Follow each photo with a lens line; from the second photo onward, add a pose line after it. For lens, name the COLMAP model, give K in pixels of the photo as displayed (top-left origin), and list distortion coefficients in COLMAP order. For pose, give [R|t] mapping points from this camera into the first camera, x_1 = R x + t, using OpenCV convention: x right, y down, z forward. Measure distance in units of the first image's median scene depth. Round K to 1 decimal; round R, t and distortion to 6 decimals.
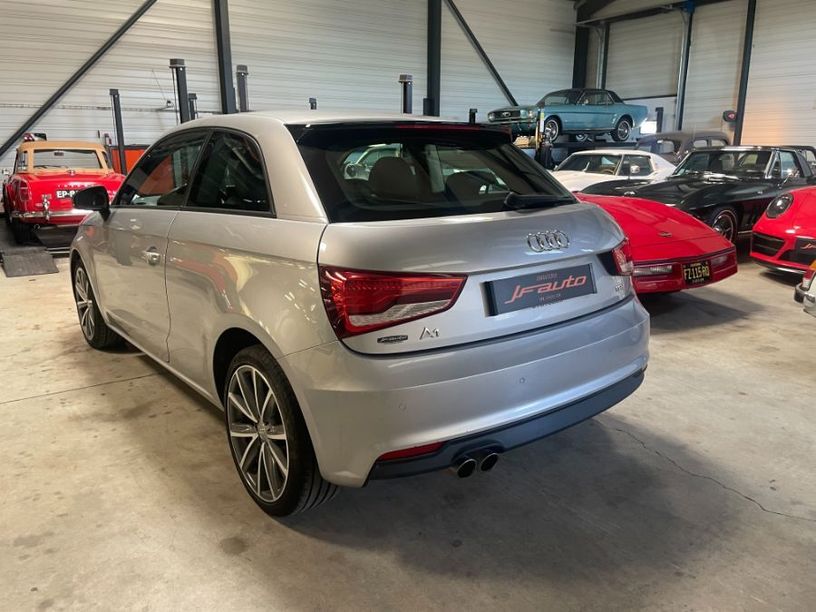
lens RADIAL K [[625.7, 0, 431.3], [0, 625.7, 291.8], [0, 0, 1]] dist [0.091321, -0.117449]
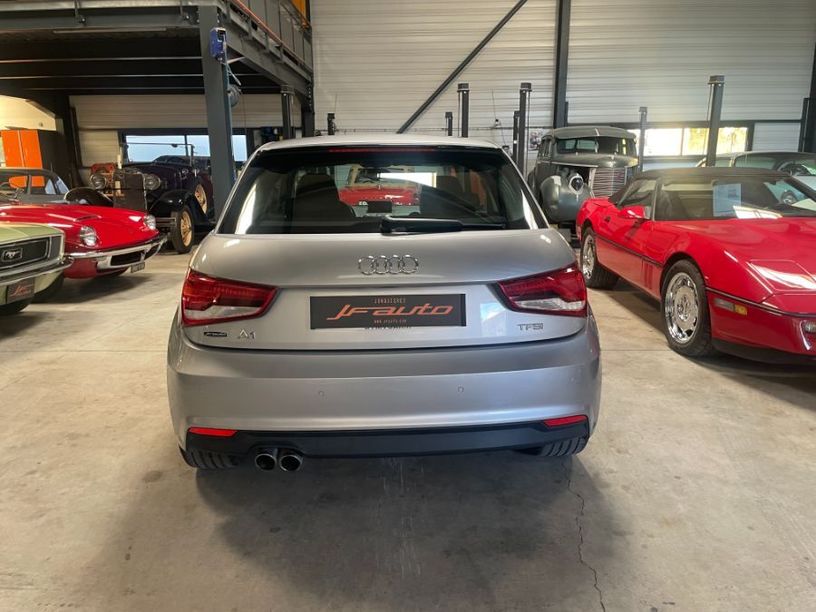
lens RADIAL K [[641.7, 0, 418.9], [0, 641.7, 305.5], [0, 0, 1]] dist [0.091151, -0.118566]
pose [[0.809344, 0.119238, -0.575104, 0.552444], [-0.120000, 0.992091, 0.036817, -0.040450], [0.574945, 0.039215, 0.817252, 0.133199]]
